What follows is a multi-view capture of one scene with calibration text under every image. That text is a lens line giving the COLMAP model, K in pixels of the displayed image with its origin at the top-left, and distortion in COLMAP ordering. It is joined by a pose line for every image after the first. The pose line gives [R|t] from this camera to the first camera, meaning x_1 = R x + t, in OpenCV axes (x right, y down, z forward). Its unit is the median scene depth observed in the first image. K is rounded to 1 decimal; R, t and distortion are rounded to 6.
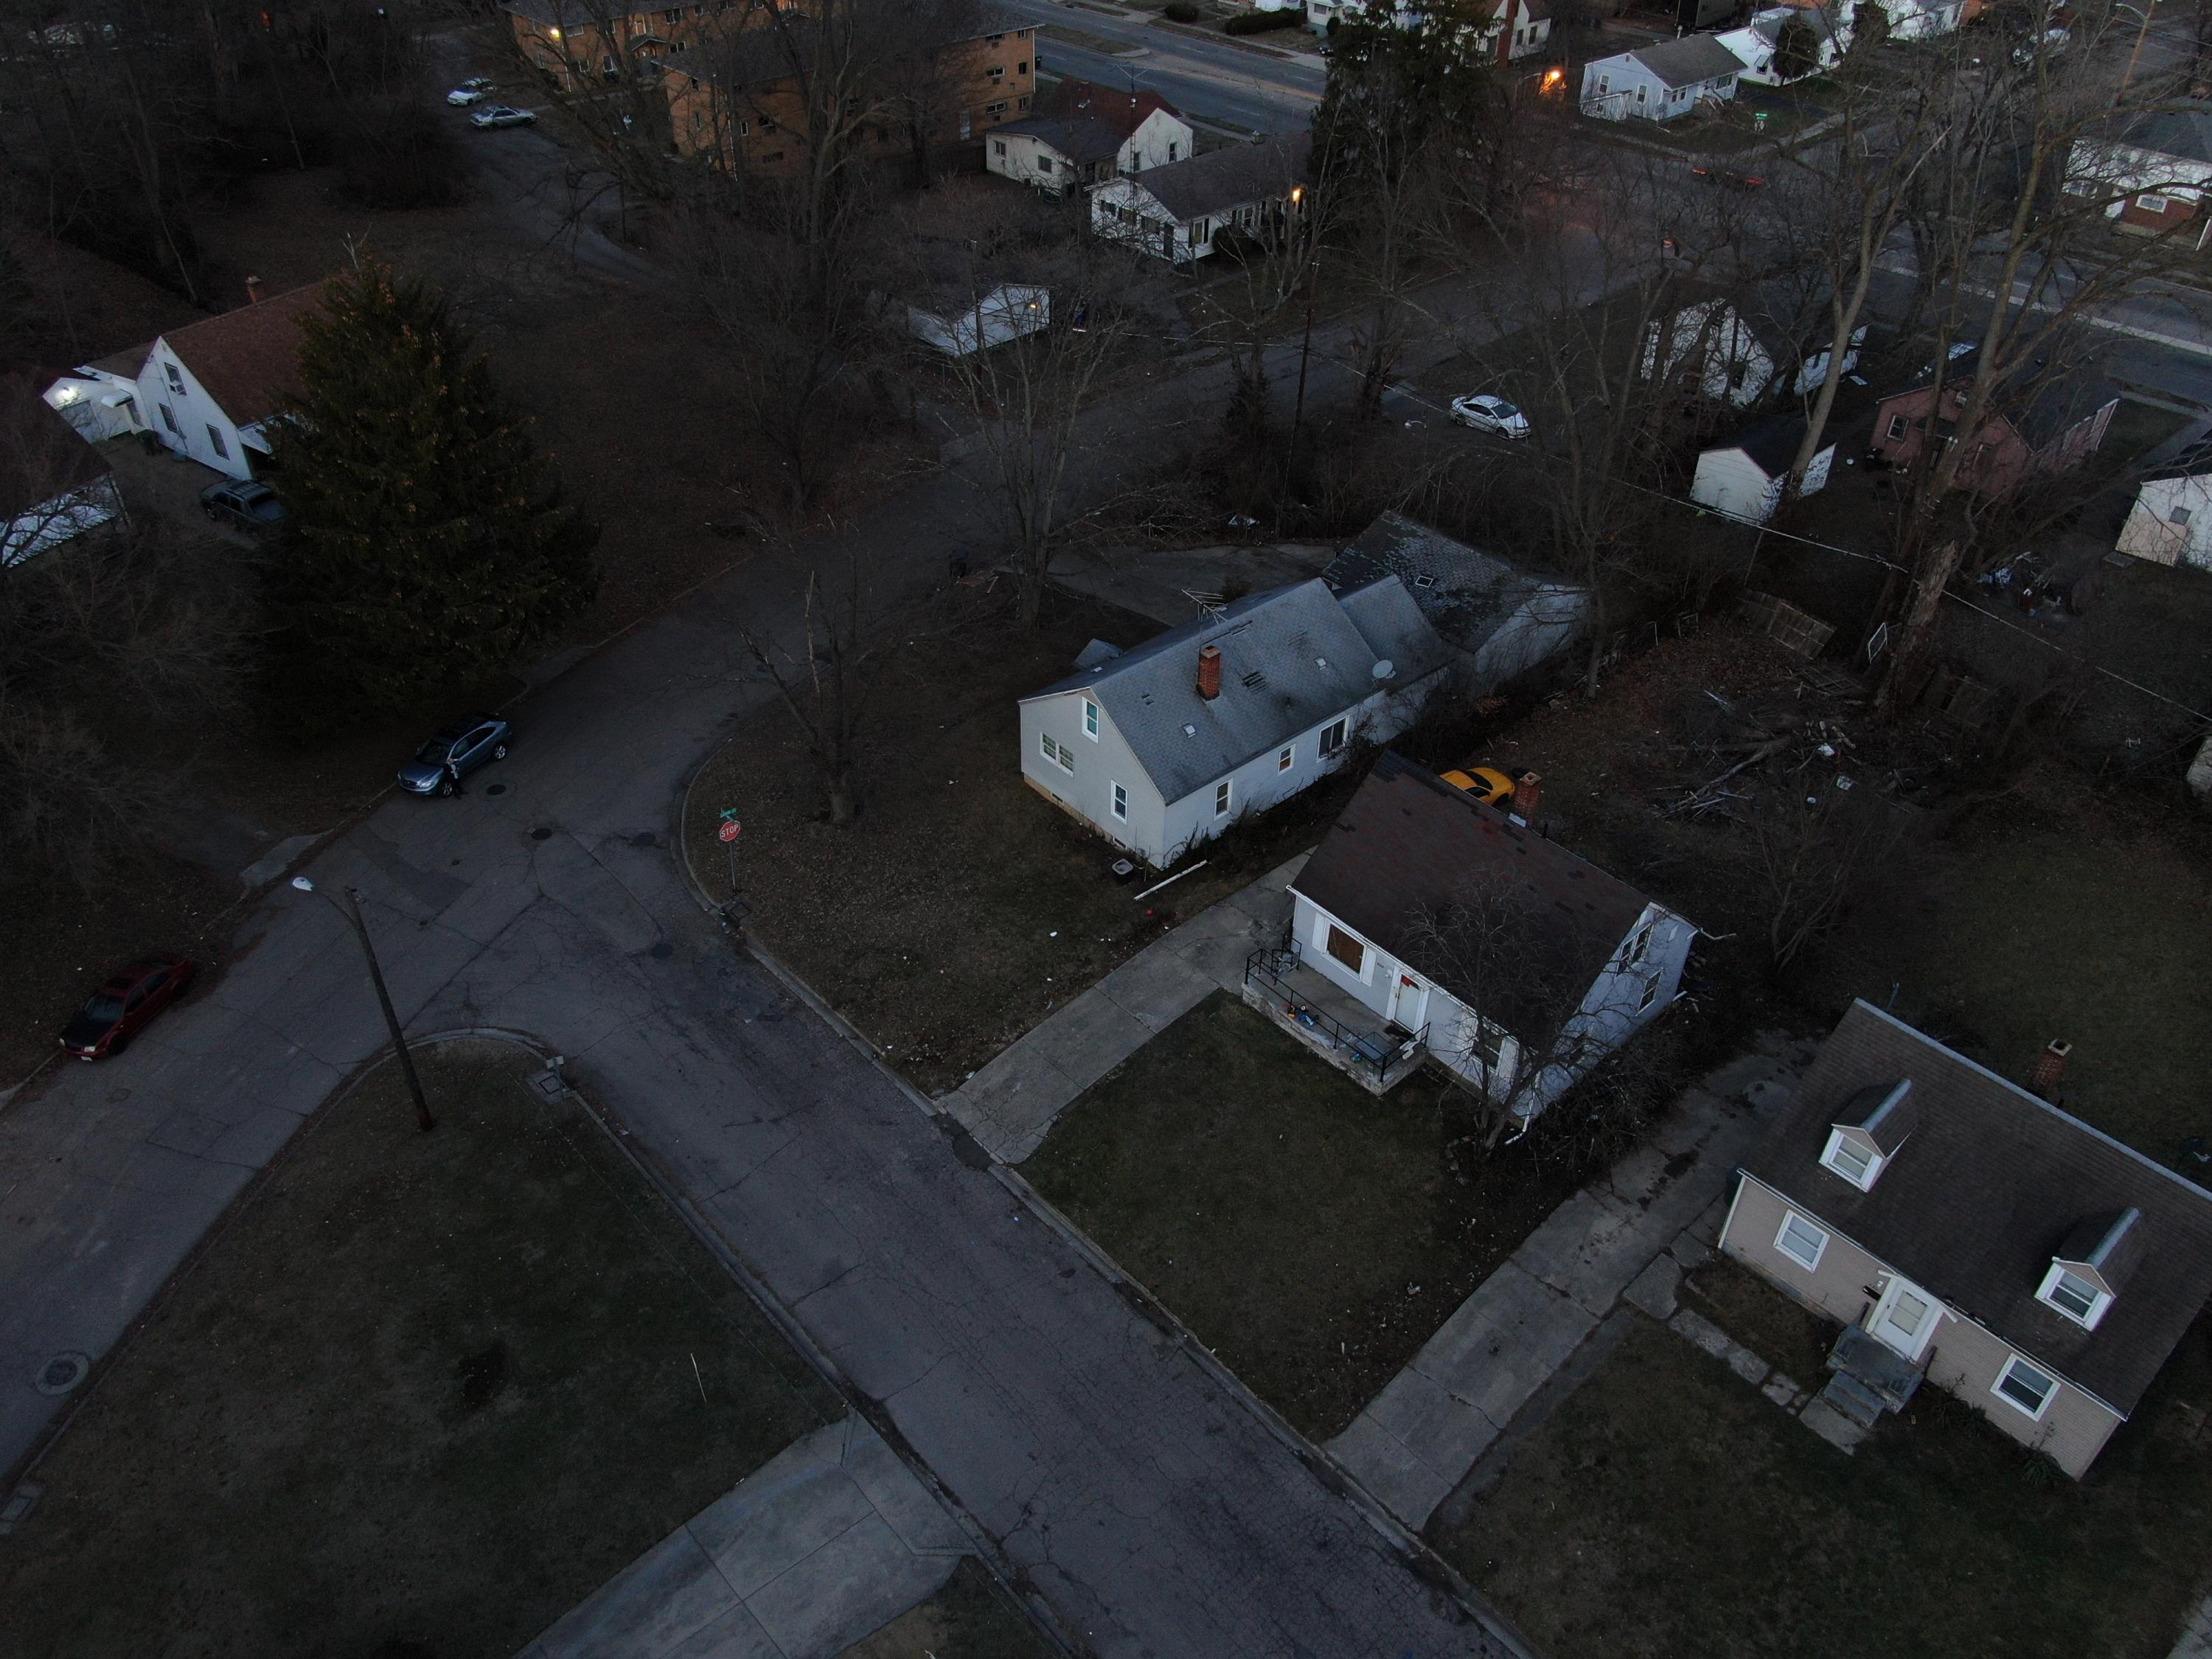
lens RADIAL K [[1650.8, 0, 1104.0], [0, 1650.8, 821.7], [0, 0, 1]] dist [-0.021998, 0.007696]
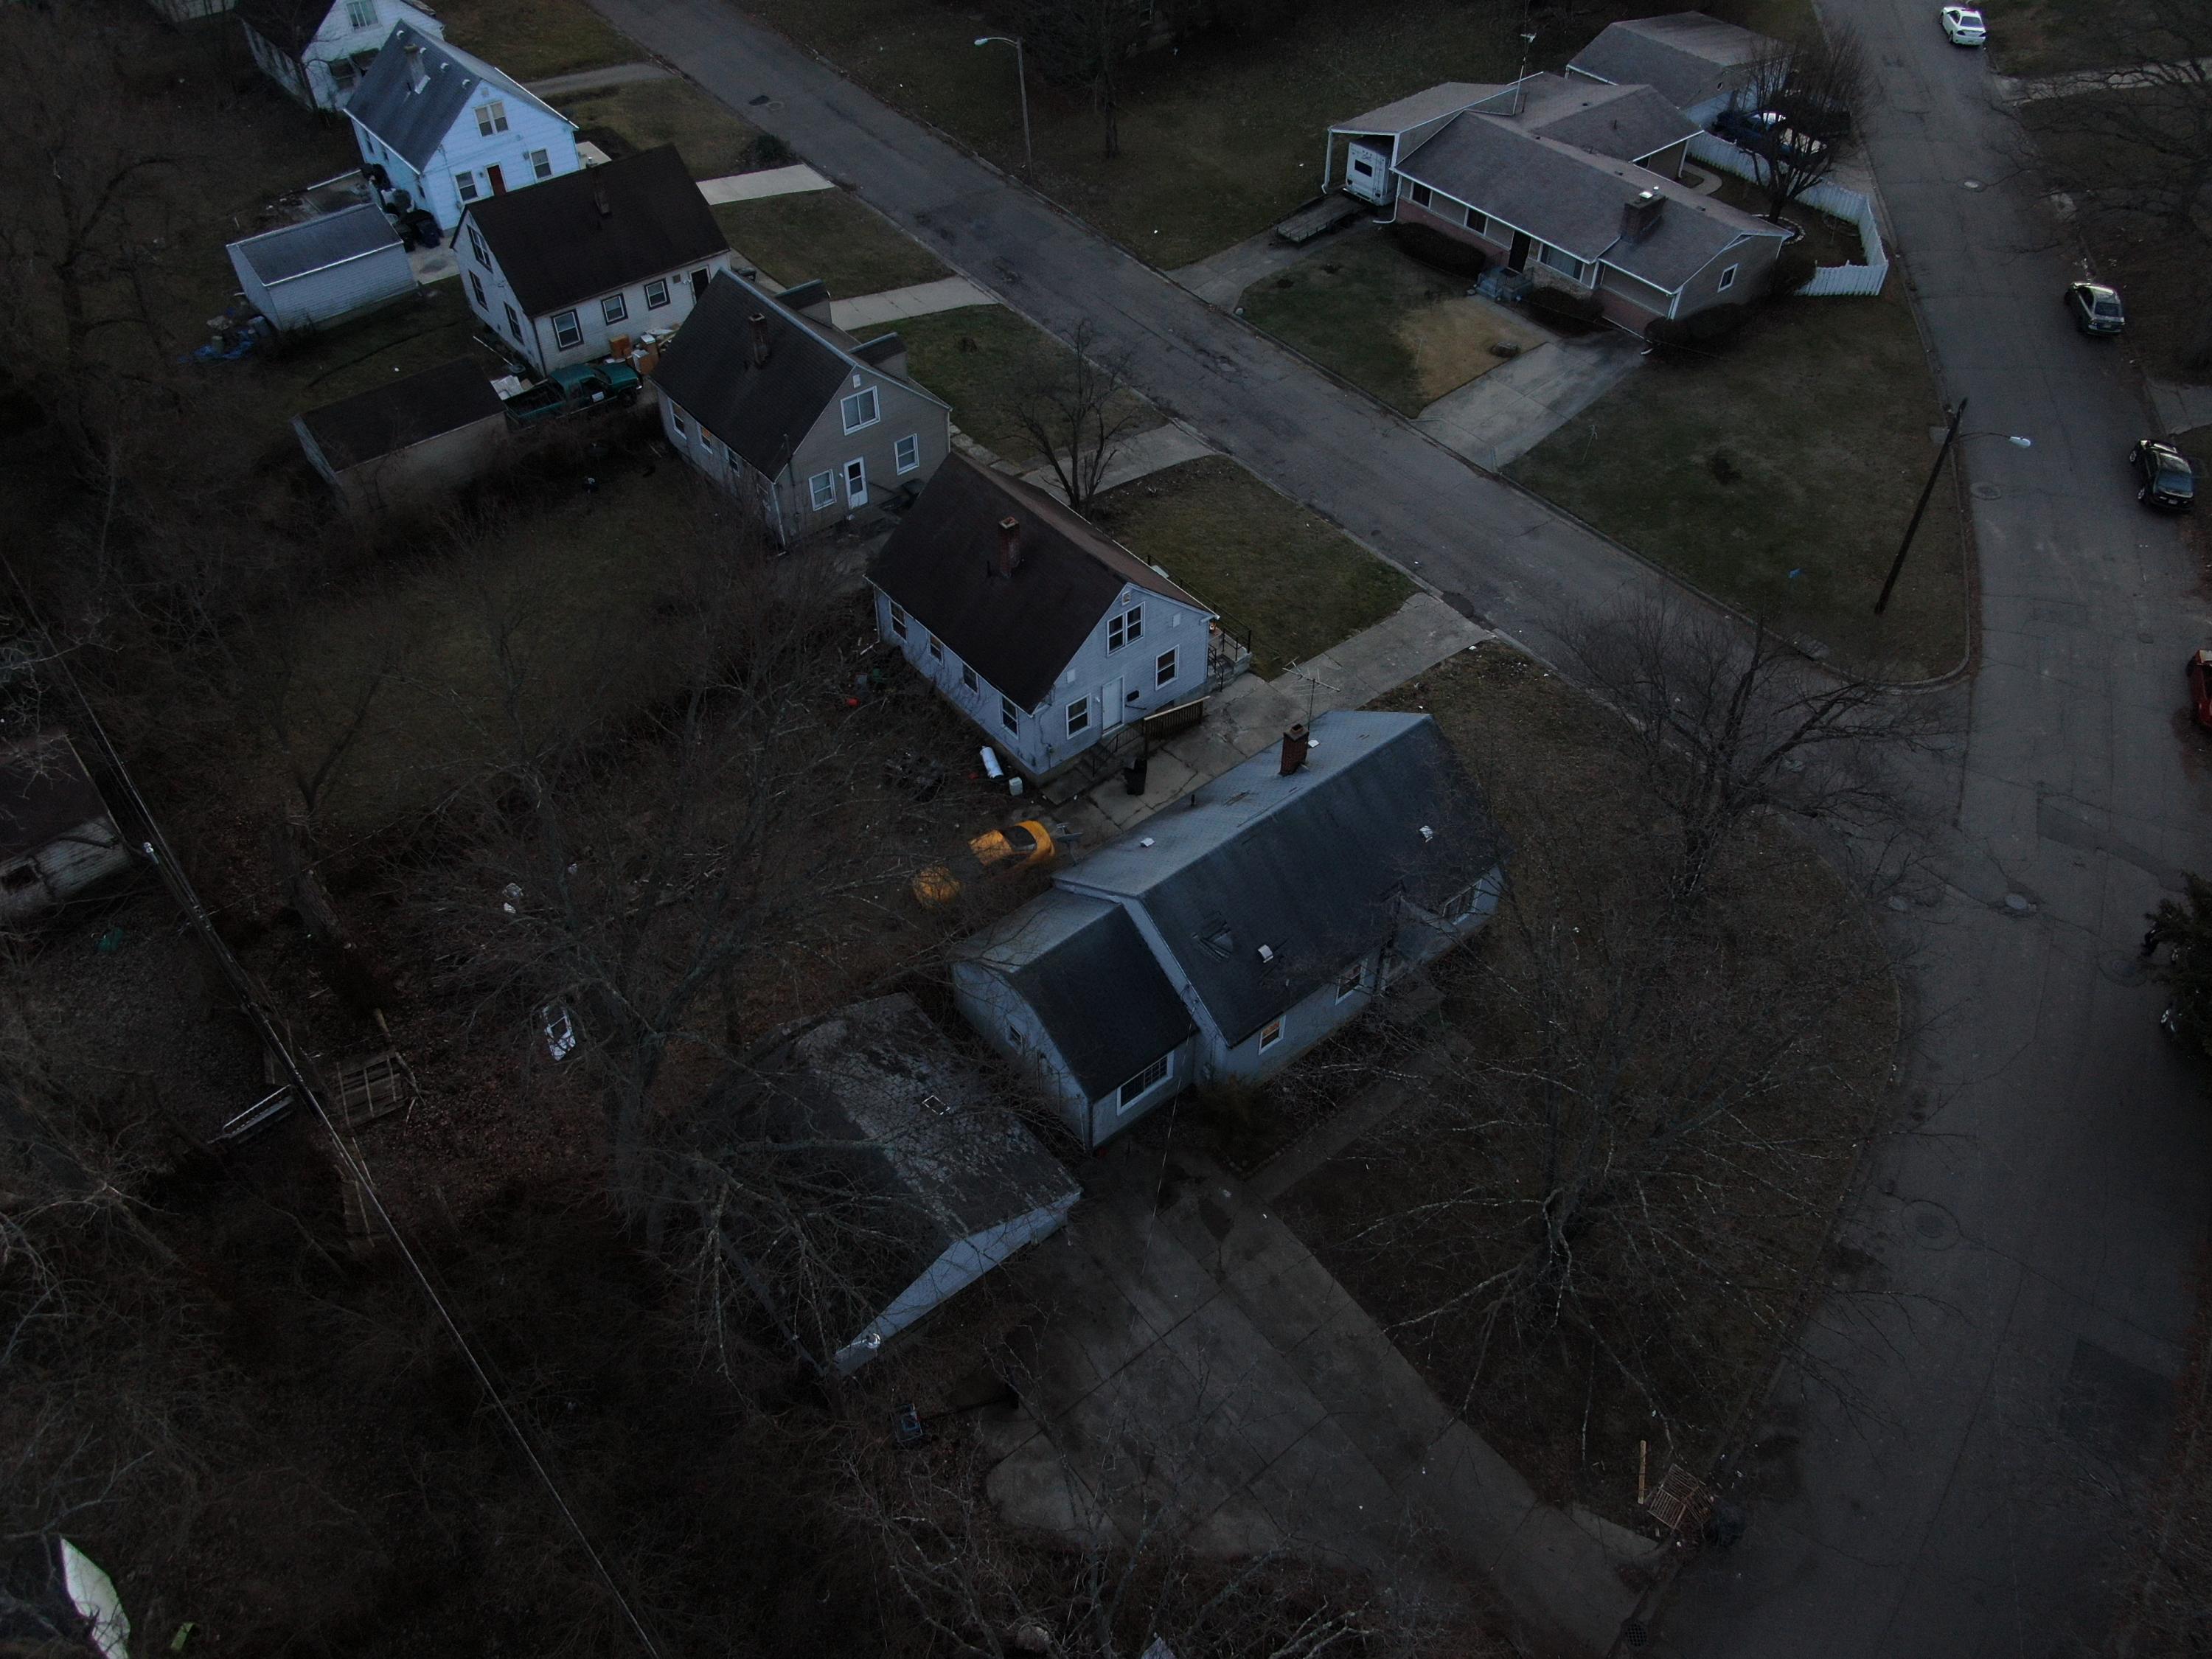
lens RADIAL K [[1650.8, 0, 1108.9], [0, 1650.8, 818.5], [0, 0, 1]] dist [-0.021998, 0.007696]
pose [[-0.998929, -0.039862, 0.023508, 0.126716], [0.019124, 0.106983, 0.994077, -0.863325], [-0.042140, 0.993461, -0.106106, 1.037772]]
